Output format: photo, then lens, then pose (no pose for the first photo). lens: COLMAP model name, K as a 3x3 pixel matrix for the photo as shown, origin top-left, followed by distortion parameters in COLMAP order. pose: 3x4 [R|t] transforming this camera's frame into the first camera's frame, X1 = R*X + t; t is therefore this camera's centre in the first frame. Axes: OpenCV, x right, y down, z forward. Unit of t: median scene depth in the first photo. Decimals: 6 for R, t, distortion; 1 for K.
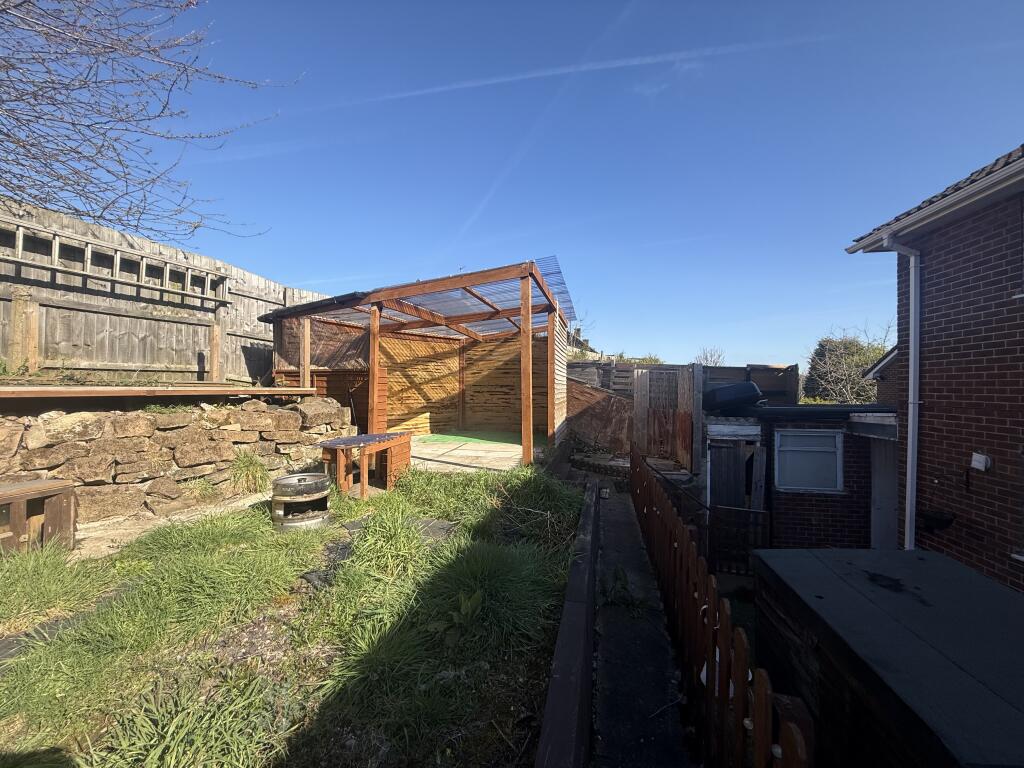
lens RADIAL K [[405.7, 0, 512.7], [0, 405.7, 383.7], [0, 0, 1]] dist [0.002168, 0.000040]
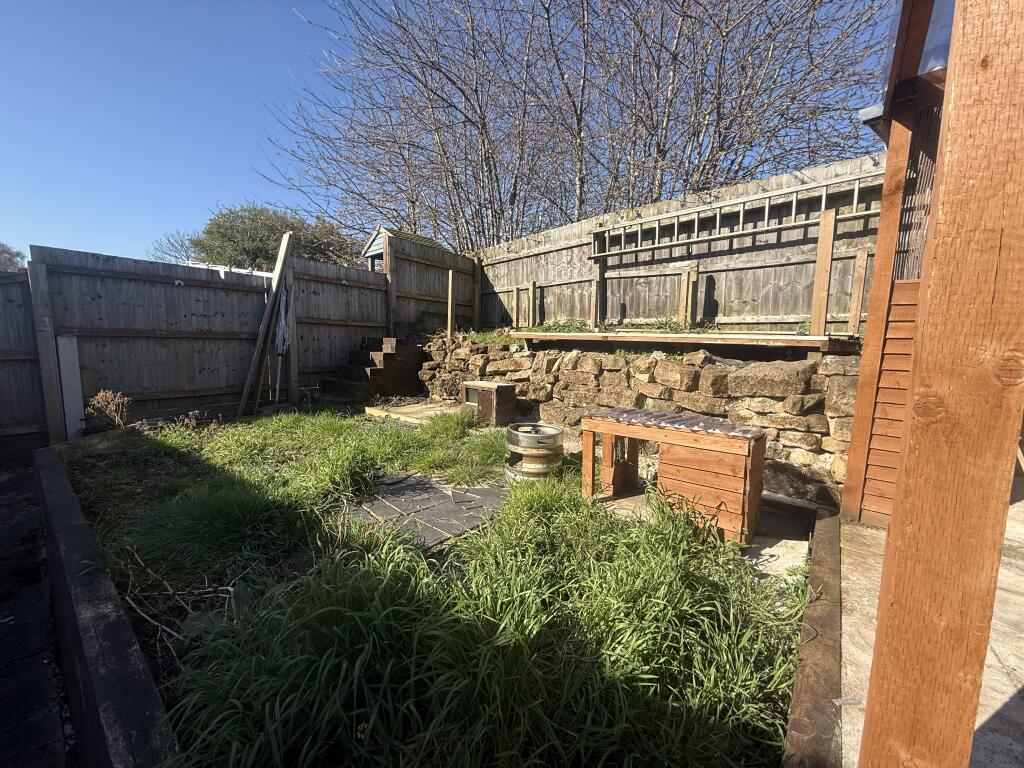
lens RADIAL K [[405.7, 0, 509.4], [0, 405.7, 380.9], [0, 0, 1]] dist [0.002168, 0.000040]
pose [[-0.452697, 0.113468, -0.884415, 0.209353], [0.006223, 0.992248, 0.124117, -0.022477], [0.891643, 0.050683, -0.449894, 0.928940]]
